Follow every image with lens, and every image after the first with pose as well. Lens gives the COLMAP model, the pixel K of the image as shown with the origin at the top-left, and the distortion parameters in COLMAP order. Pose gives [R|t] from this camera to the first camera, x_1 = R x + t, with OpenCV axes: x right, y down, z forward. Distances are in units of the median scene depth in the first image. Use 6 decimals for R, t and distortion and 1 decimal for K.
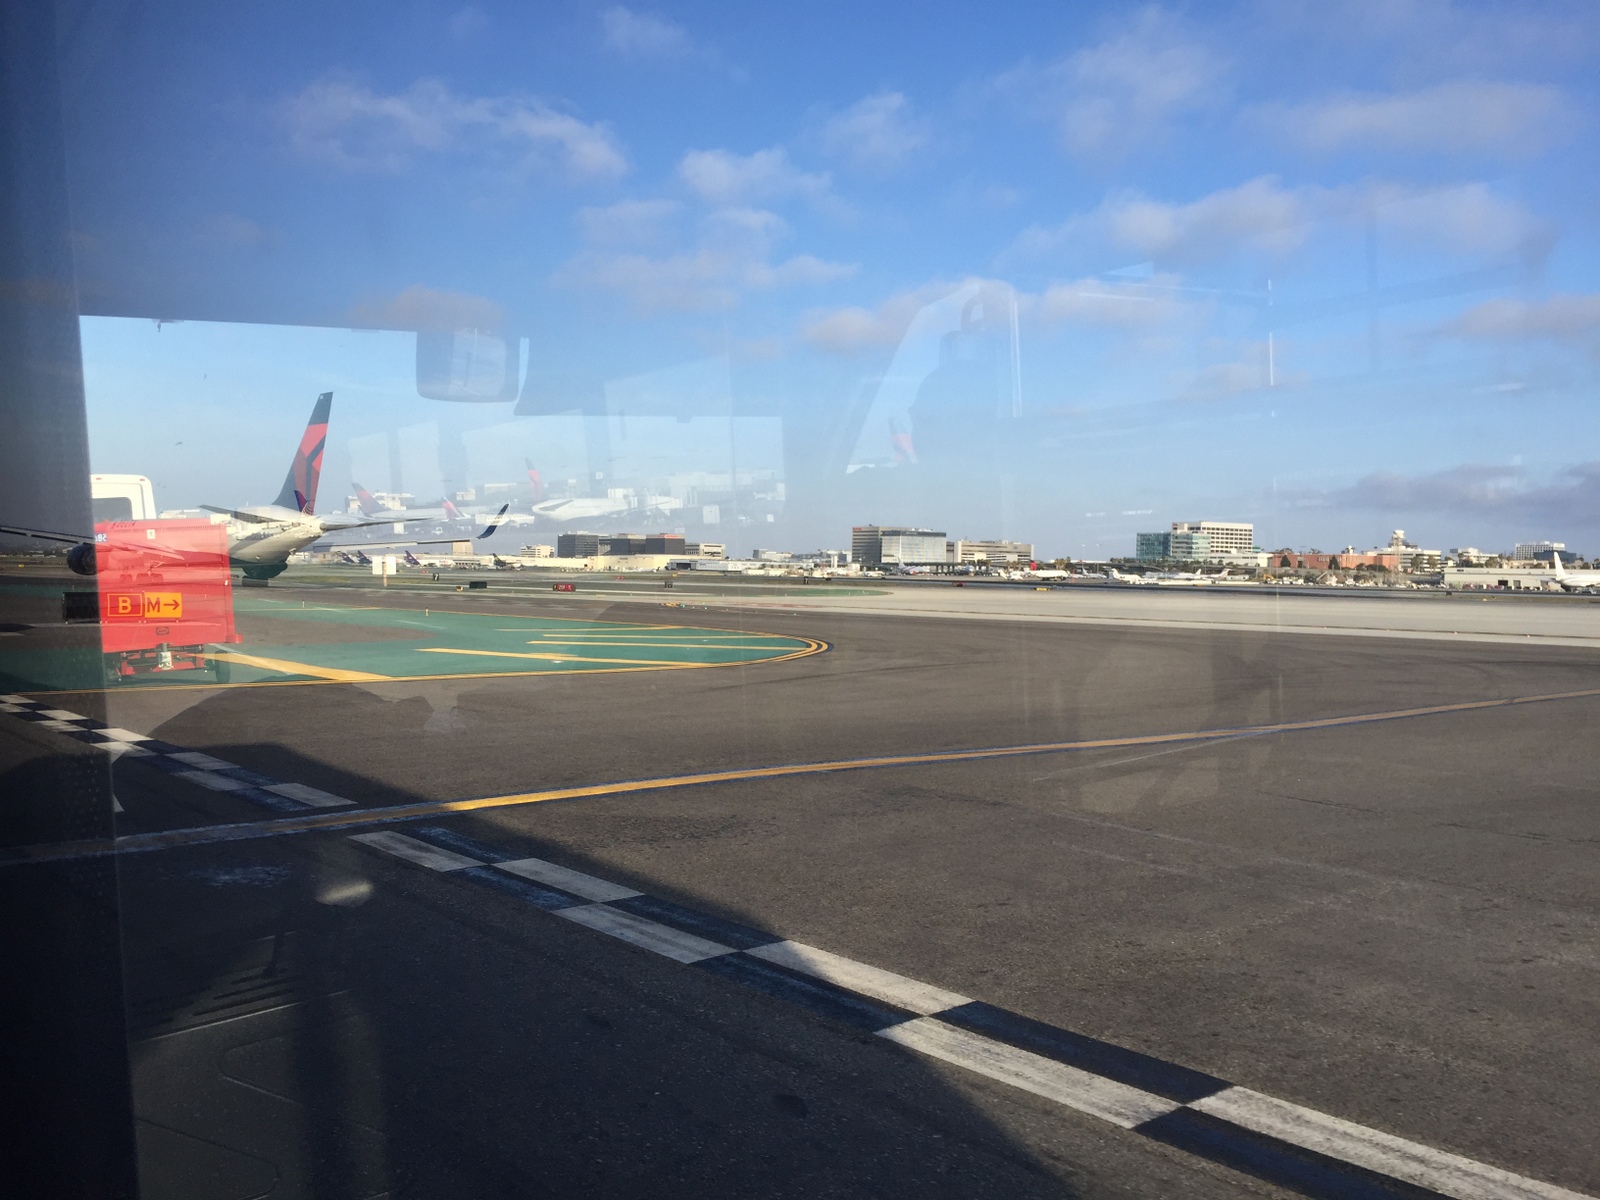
lens RADIAL K [[1337.4, 0, 801.9], [0, 1337.4, 597.9], [0, 0, 1]] dist [-0.004854, -0.003158]
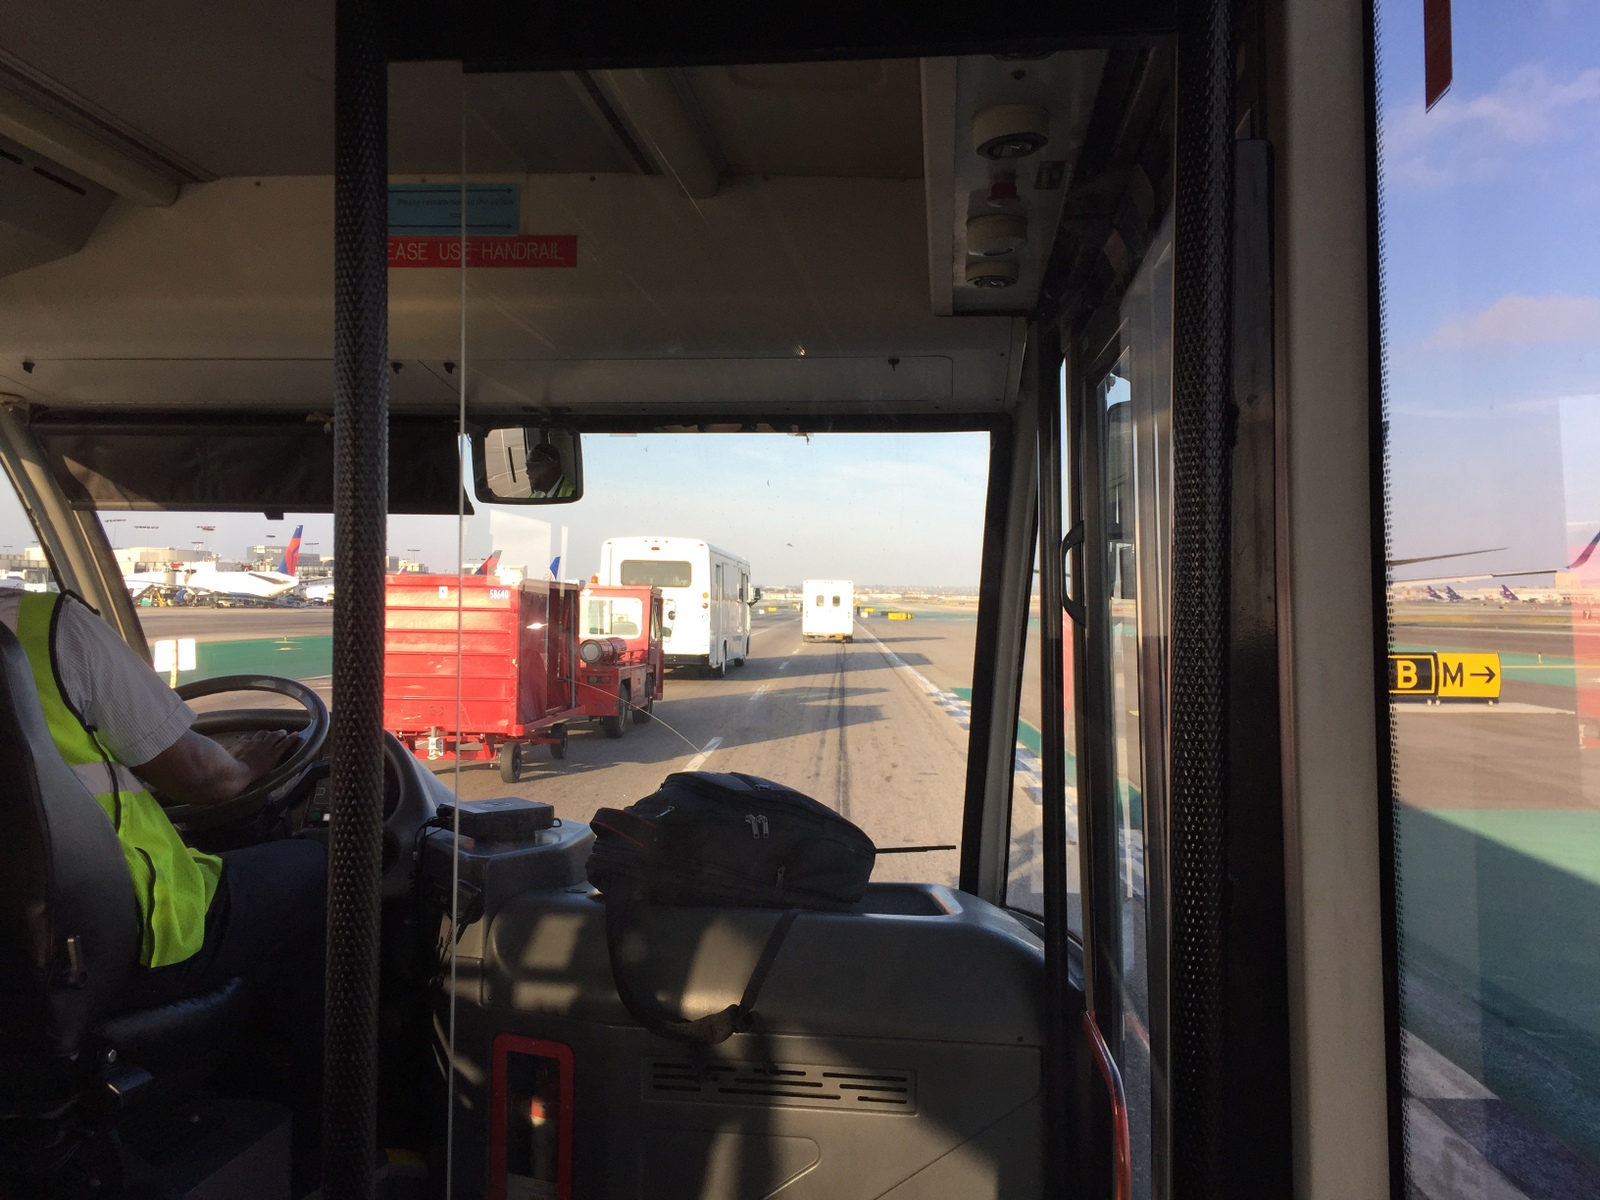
lens RADIAL K [[1337.4, 0, 800.9], [0, 1337.4, 599.3], [0, 0, 1]] dist [-0.004854, -0.003158]
pose [[0.719801, -0.016168, -0.693993, -0.283404], [-0.002870, 0.999651, -0.026265, -0.011260], [0.694175, 0.020897, 0.719503, 0.381083]]
